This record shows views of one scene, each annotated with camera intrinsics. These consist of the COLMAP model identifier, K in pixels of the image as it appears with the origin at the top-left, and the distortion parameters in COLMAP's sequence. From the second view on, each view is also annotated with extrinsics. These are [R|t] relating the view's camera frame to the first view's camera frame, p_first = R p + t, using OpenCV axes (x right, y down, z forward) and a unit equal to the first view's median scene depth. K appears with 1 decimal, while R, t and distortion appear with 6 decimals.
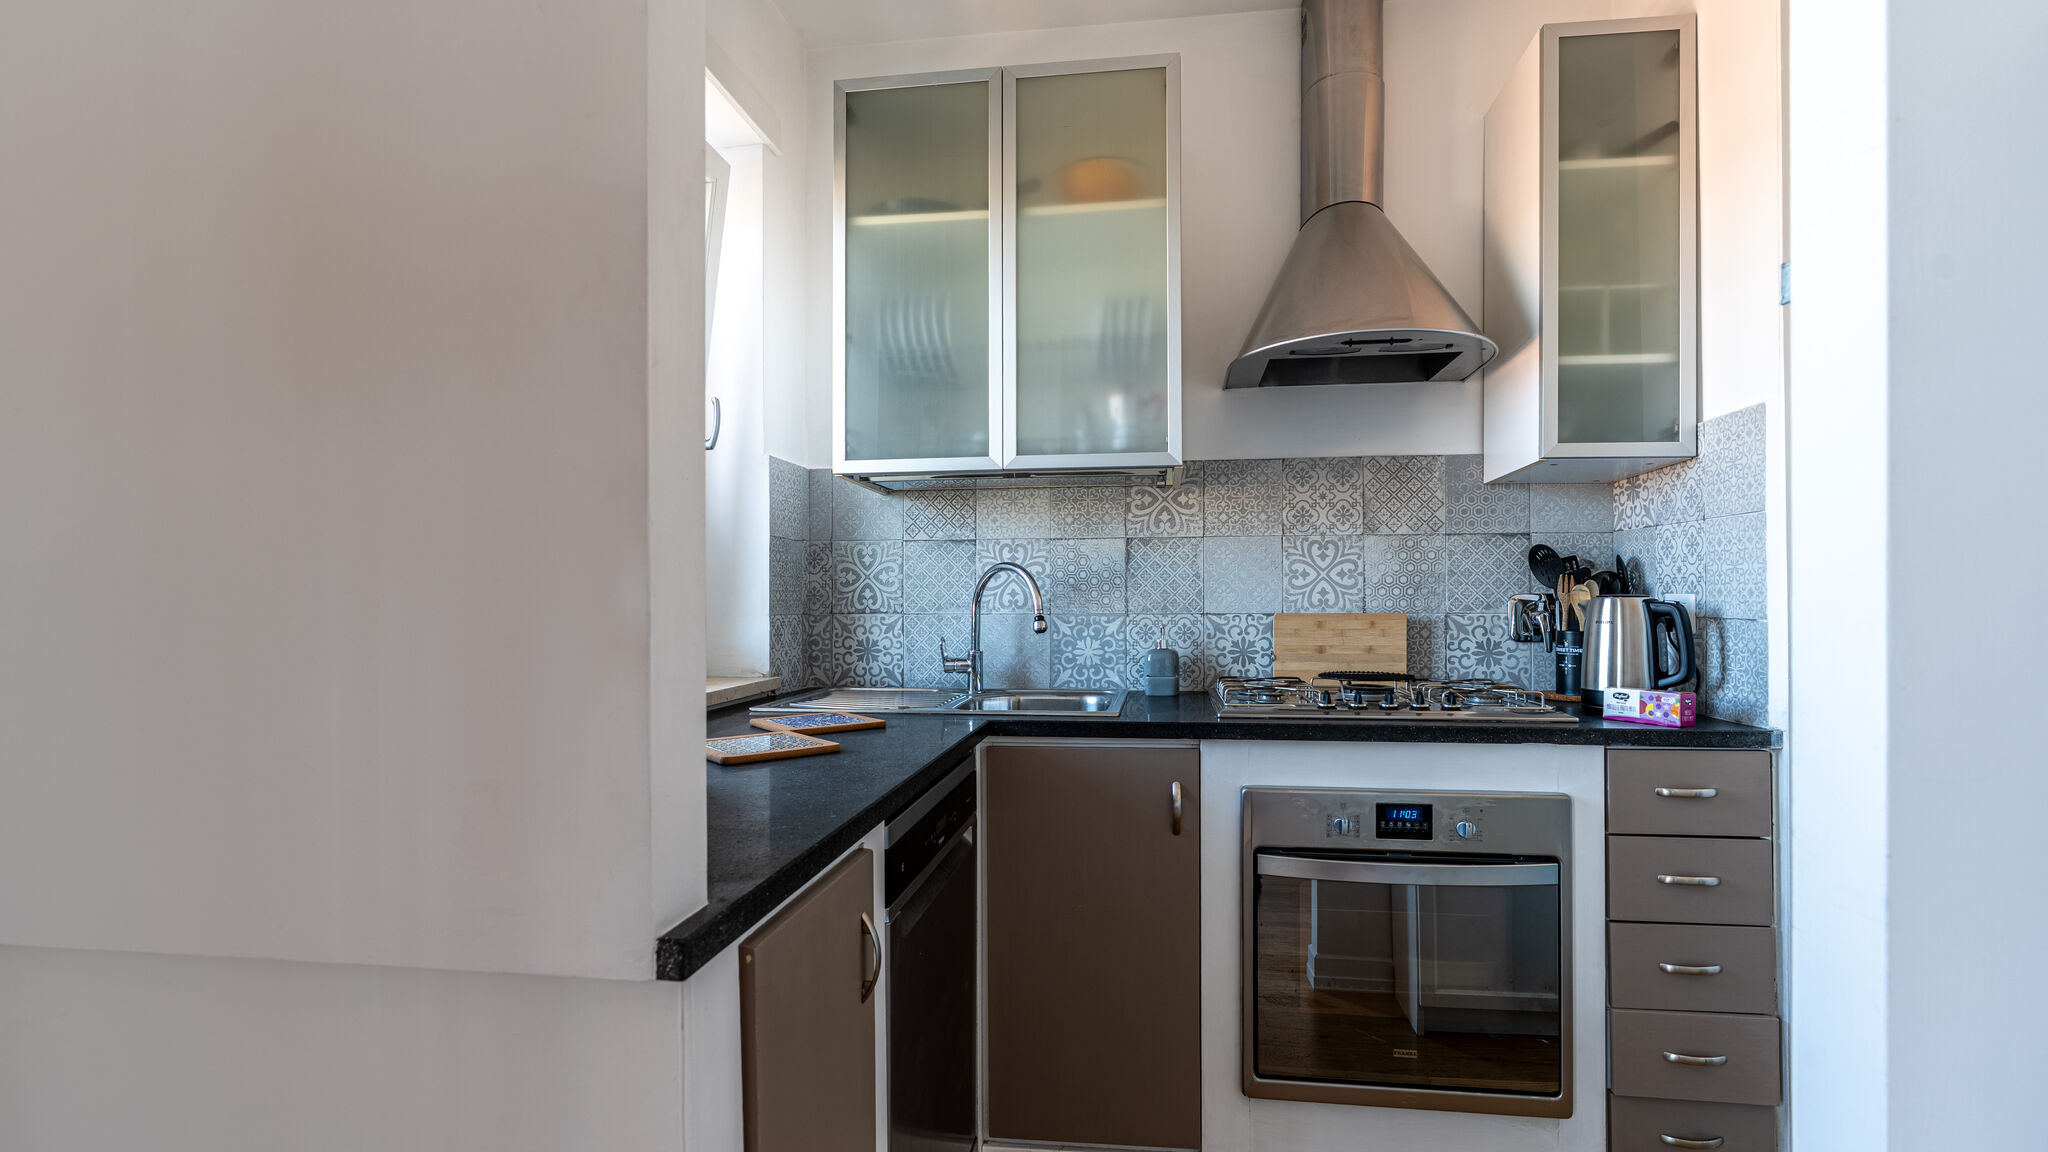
lens RADIAL K [[906.4, 0, 1032.7], [0, 906.4, 607.2], [0, 0, 1]] dist [-0.011980, 0.003359]
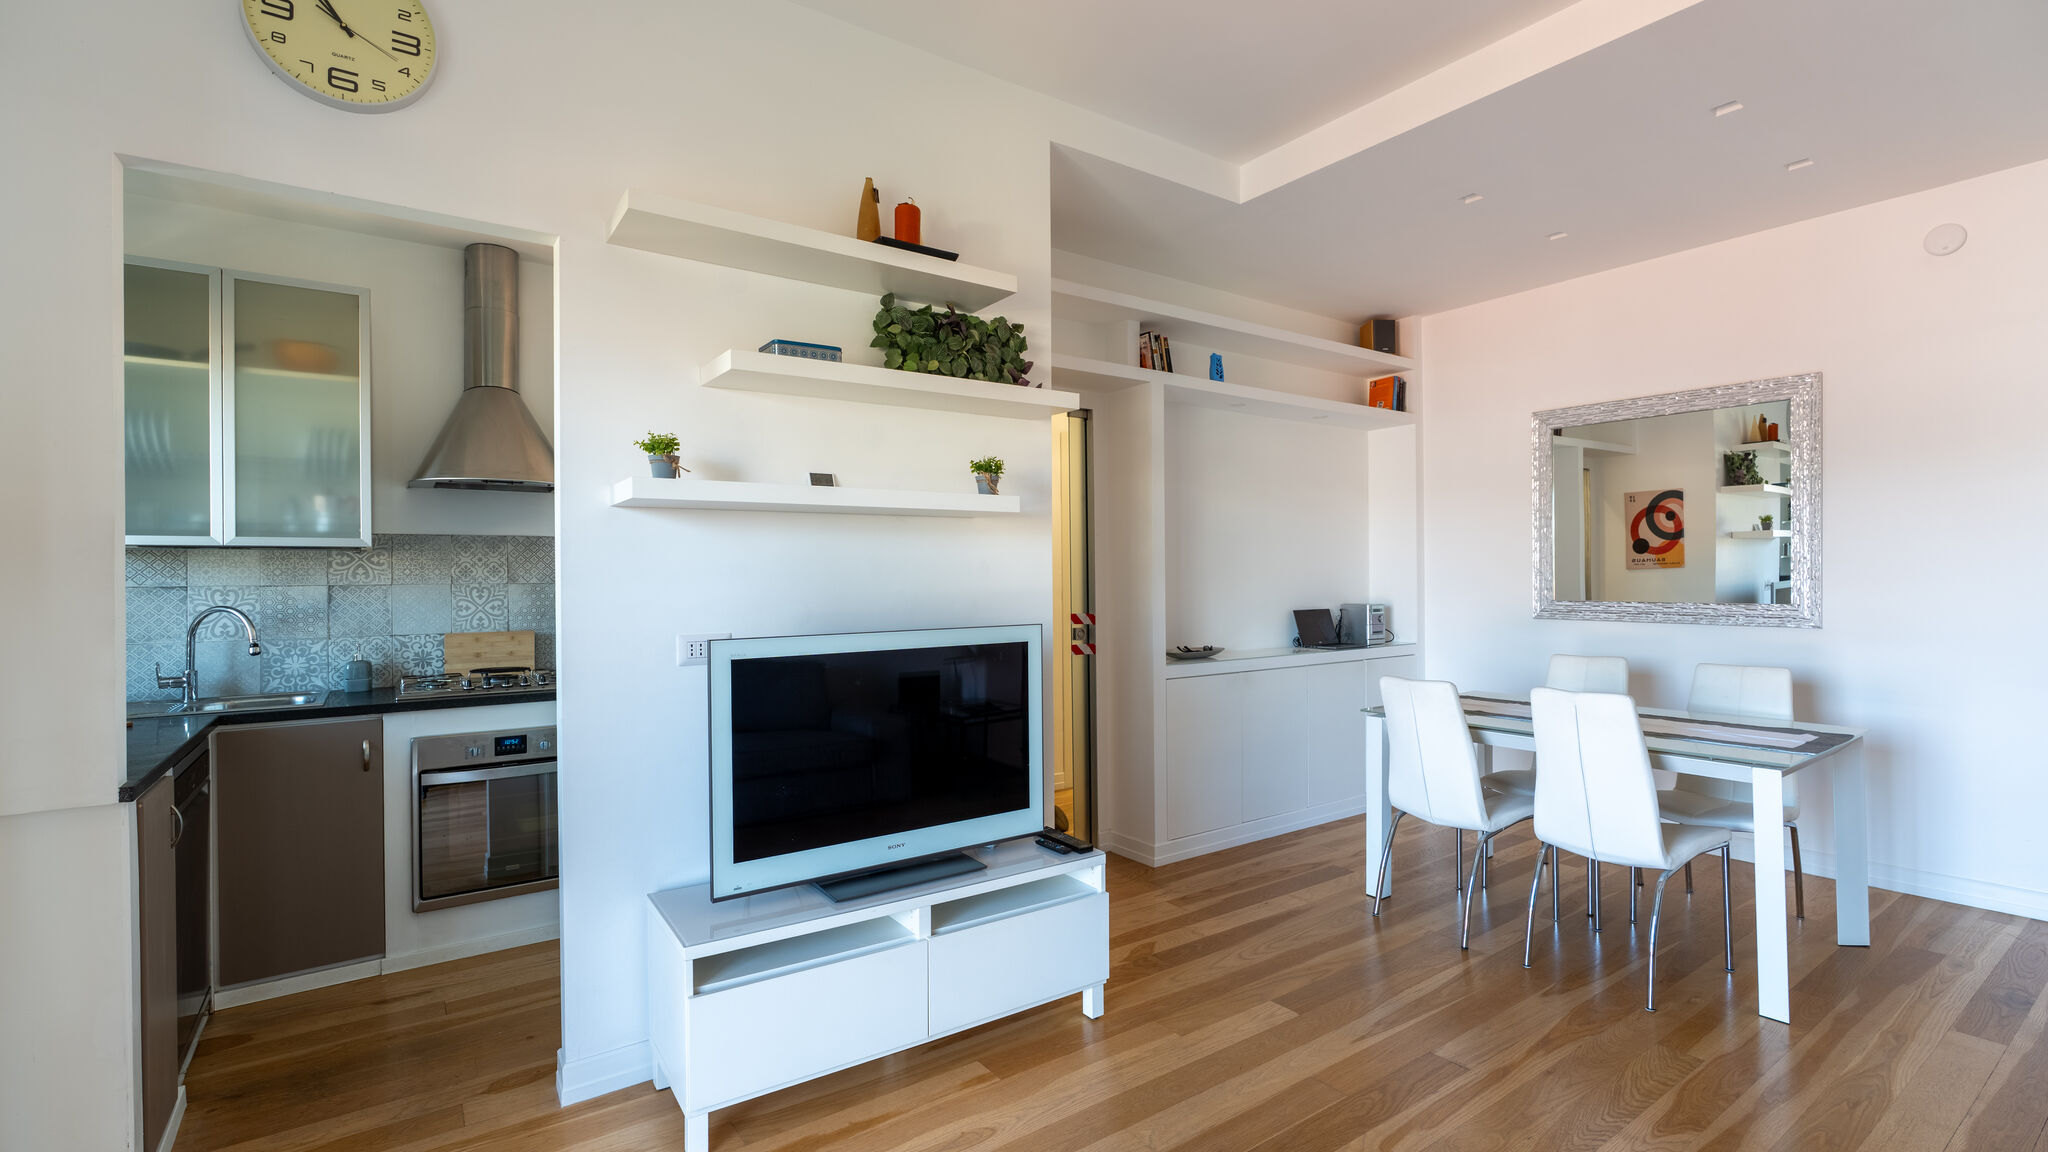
lens RADIAL K [[906.4, 0, 1011.8], [0, 906.4, 577.5], [0, 0, 1]] dist [-0.011980, 0.003359]
pose [[0.728308, 0.000951, 0.685249, -0.091019], [0.015457, 0.999722, -0.017816, -0.048069], [-0.685075, 0.023568, 0.728091, -0.822460]]
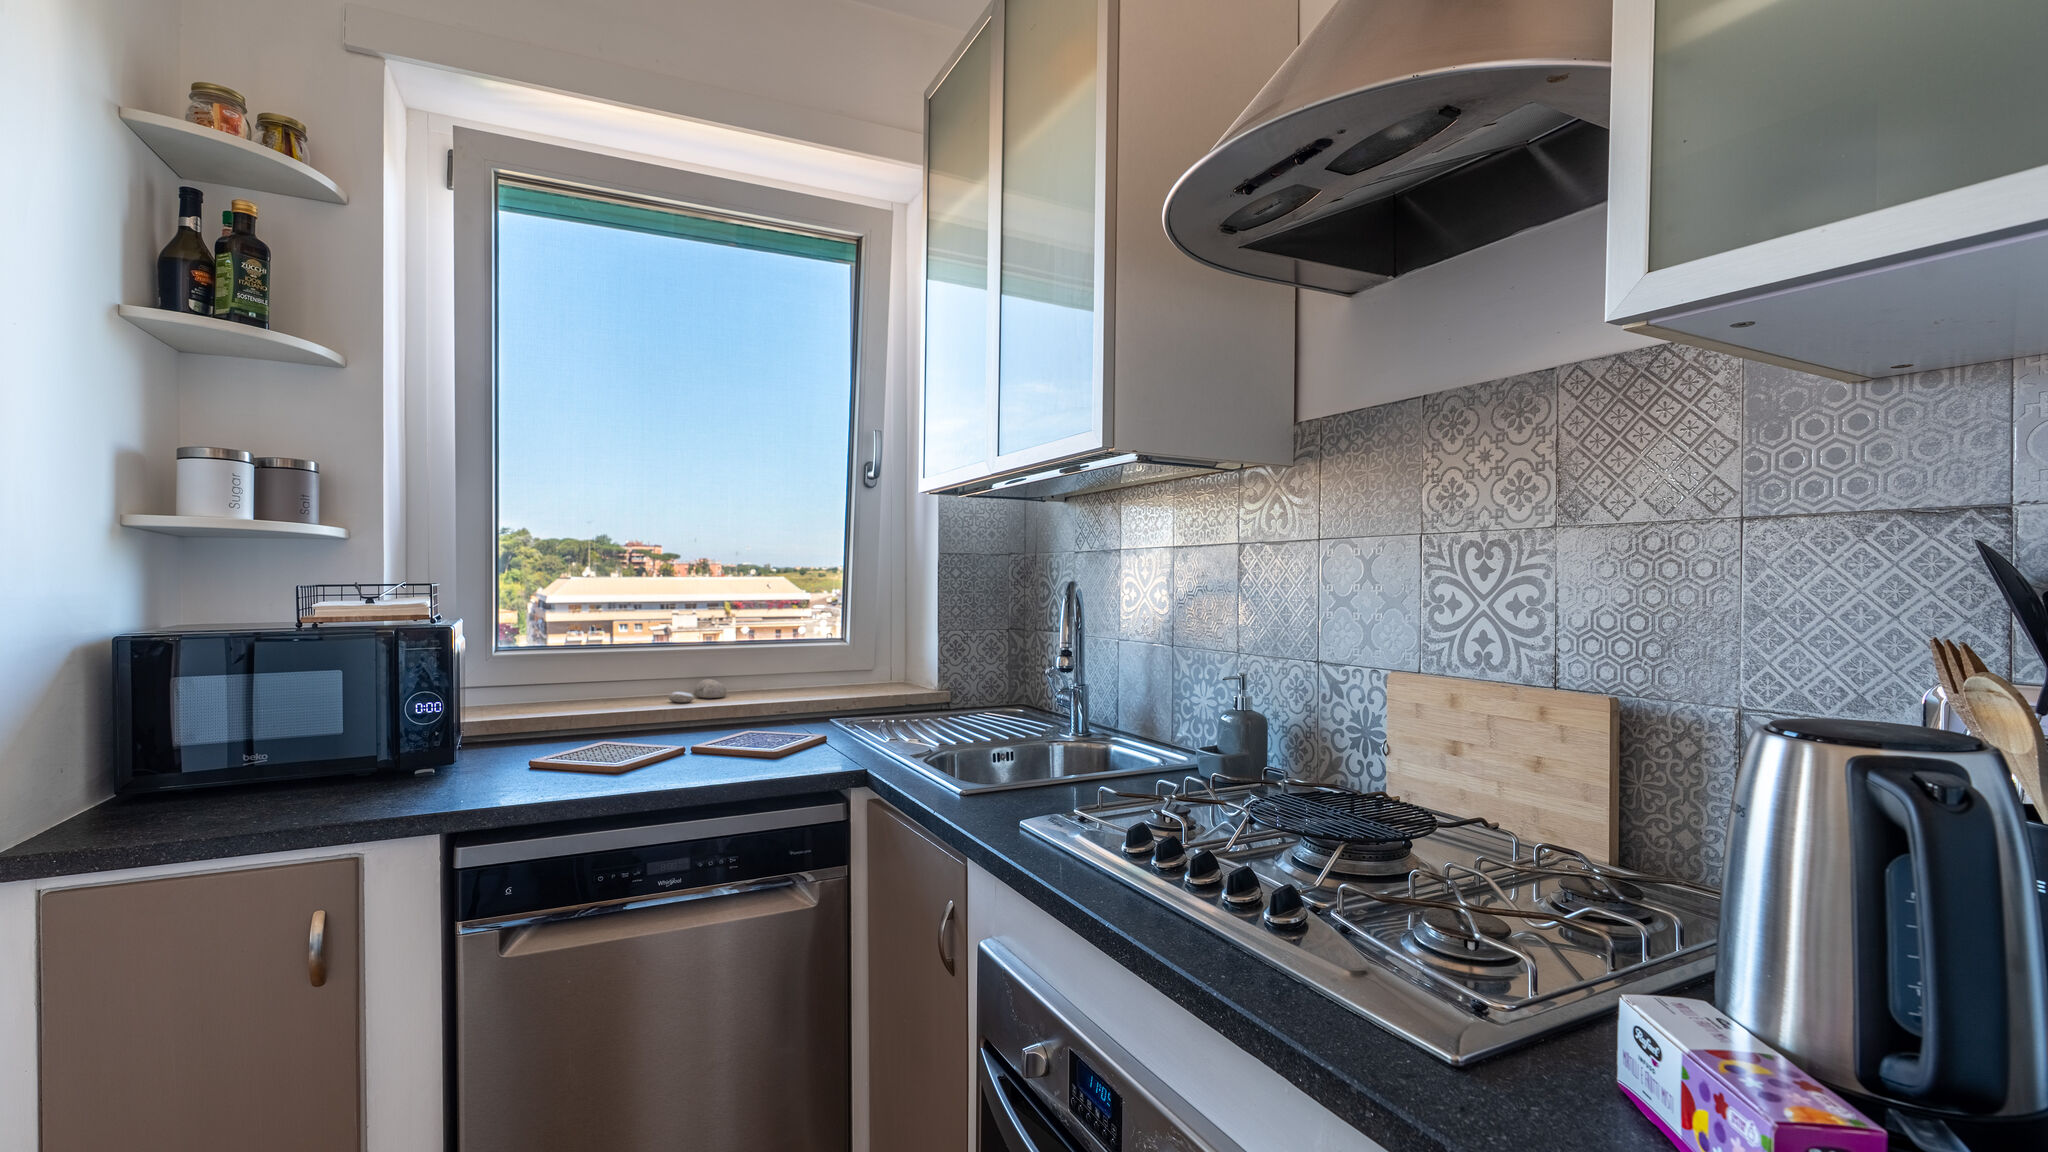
lens RADIAL K [[906.4, 0, 1047.1], [0, 906.4, 585.8], [0, 0, 1]] dist [-0.011980, 0.003359]
pose [[0.574888, 0.011440, -0.818152, 0.610480], [-0.011427, 0.999917, 0.005952, -0.048543], [0.818152, 0.005927, 0.574971, 0.500450]]
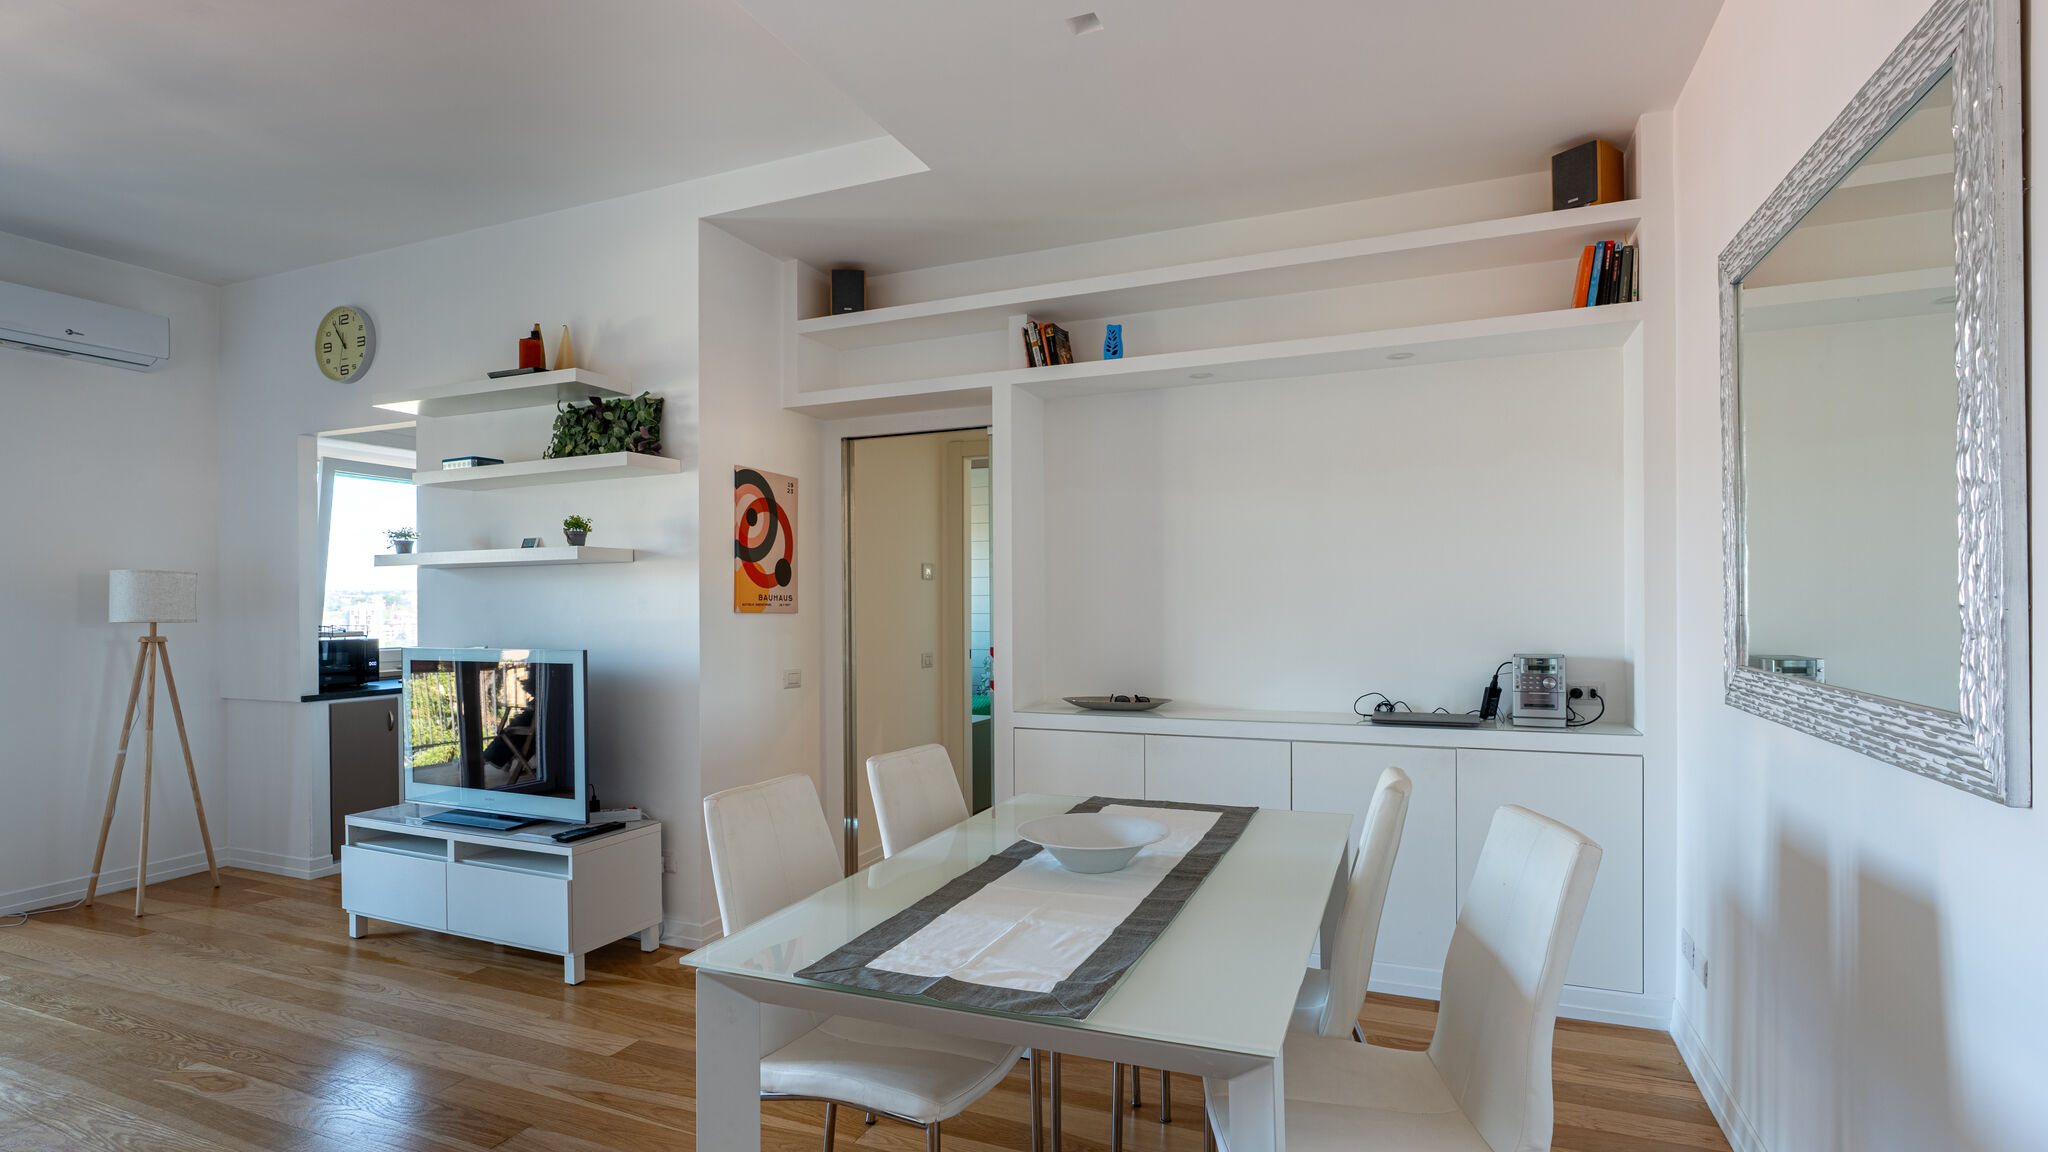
lens RADIAL K [[906.4, 0, 1040.9], [0, 906.4, 601.1], [0, 0, 1]] dist [-0.011980, 0.003359]
pose [[0.978058, -0.002711, -0.208313, 1.845561], [0.000666, 0.999951, -0.009884, -0.073842], [0.208330, 0.009528, 0.978012, -1.259354]]
